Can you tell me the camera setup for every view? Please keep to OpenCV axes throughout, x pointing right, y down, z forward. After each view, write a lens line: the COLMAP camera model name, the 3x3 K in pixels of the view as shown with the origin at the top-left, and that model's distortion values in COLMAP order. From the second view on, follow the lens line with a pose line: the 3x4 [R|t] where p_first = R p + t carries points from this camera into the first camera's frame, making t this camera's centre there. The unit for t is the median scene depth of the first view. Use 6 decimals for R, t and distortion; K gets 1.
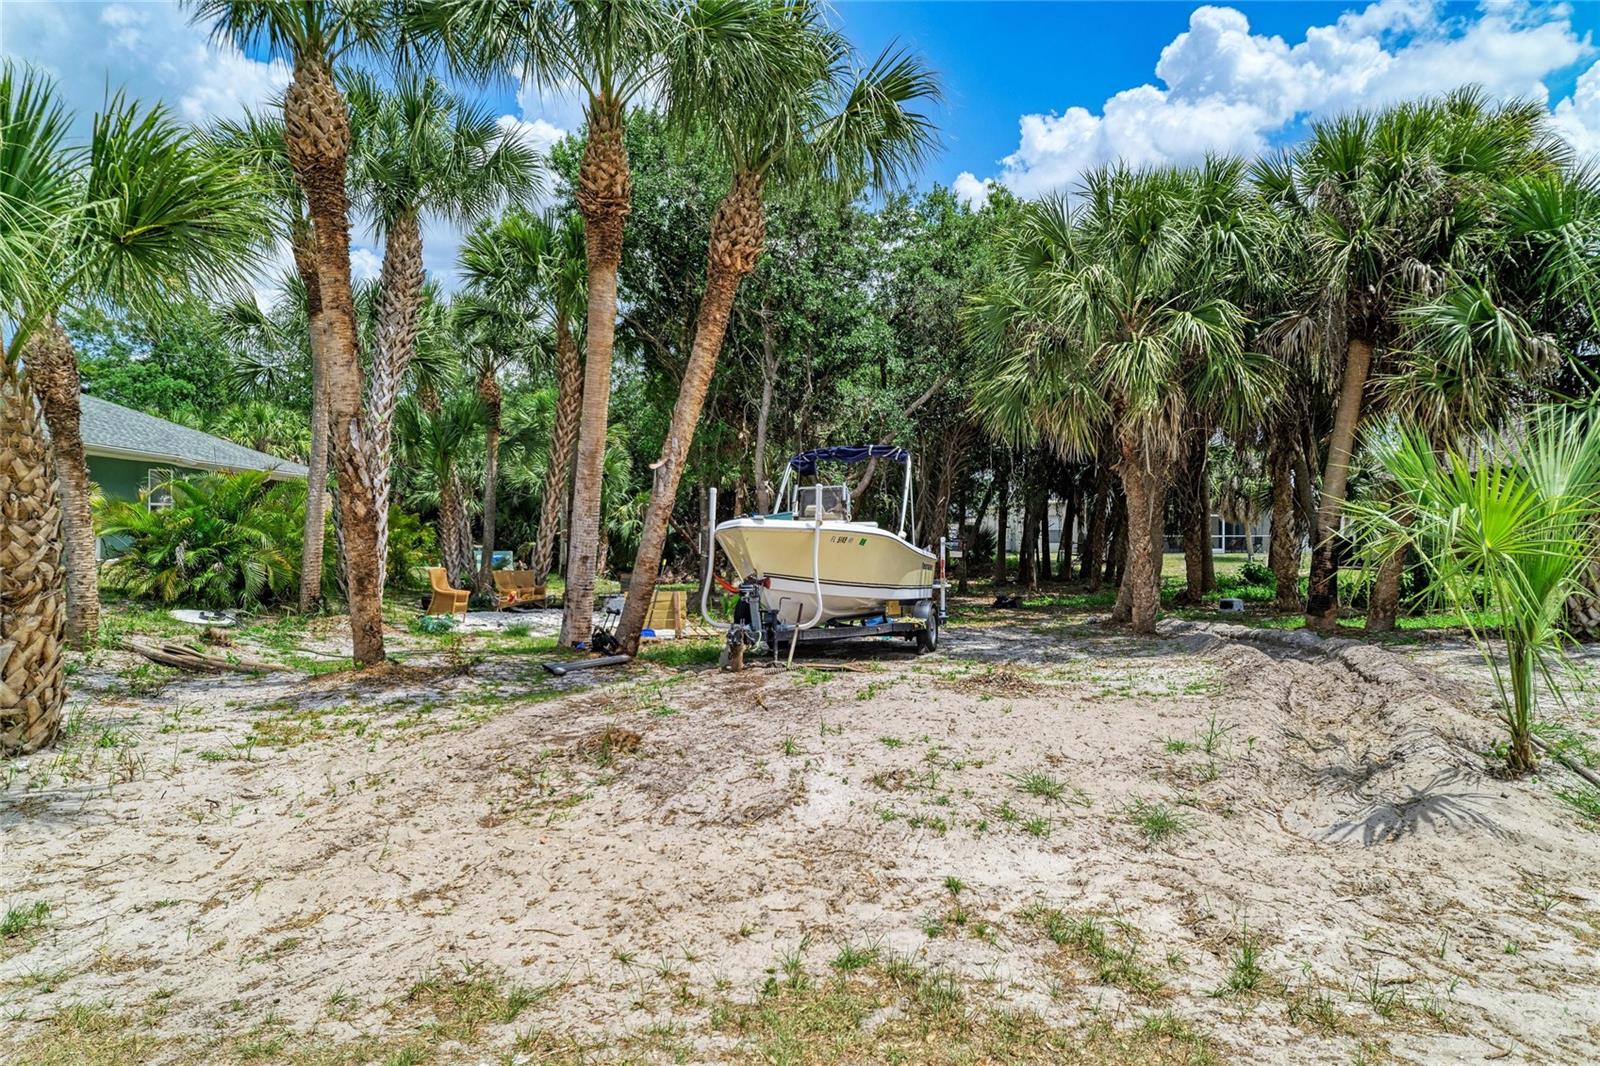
lens RADIAL K [[760.2, 0, 800.0], [0, 760.2, 533.0], [0, 0, 1]] dist [-0.000762, -0.000041]
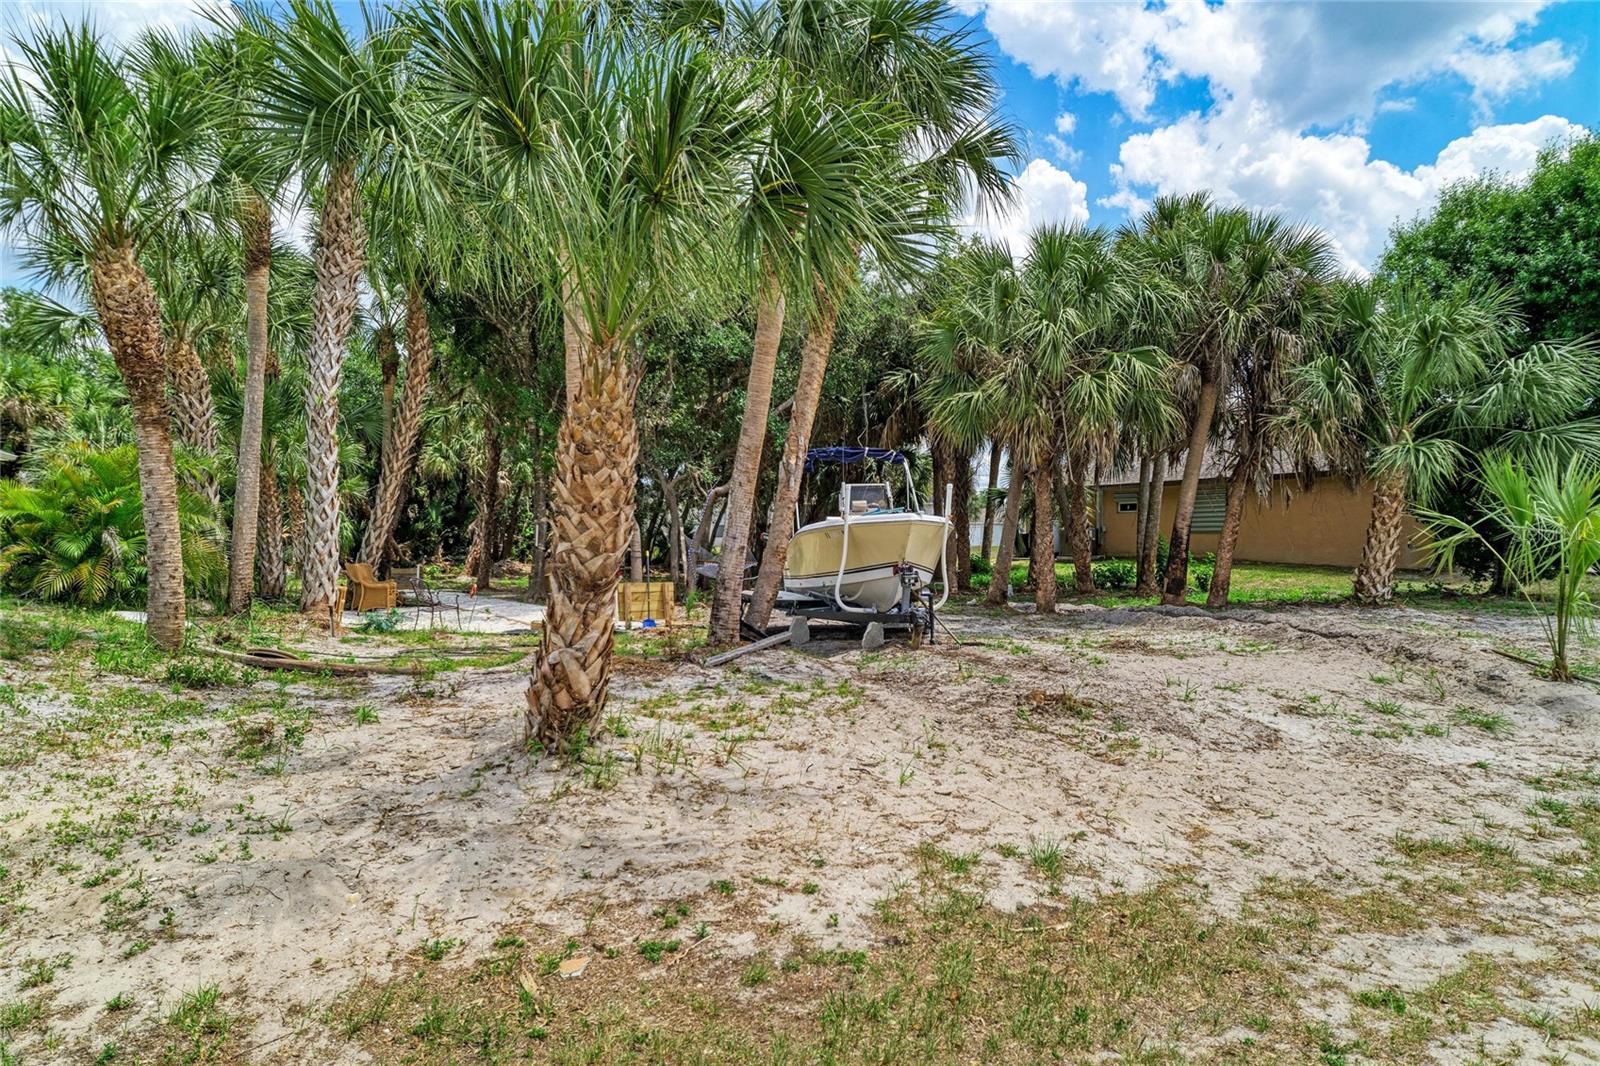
lens RADIAL K [[739.1, 0, 800.0], [0, 739.1, 533.0], [0, 0, 1]] dist [-0.000822, 0.000042]
pose [[0.950769, 0.008084, 0.309795, -0.294467], [-0.010461, 0.999927, 0.006015, 0.003039], [-0.309724, -0.008959, 0.950784, 0.002766]]
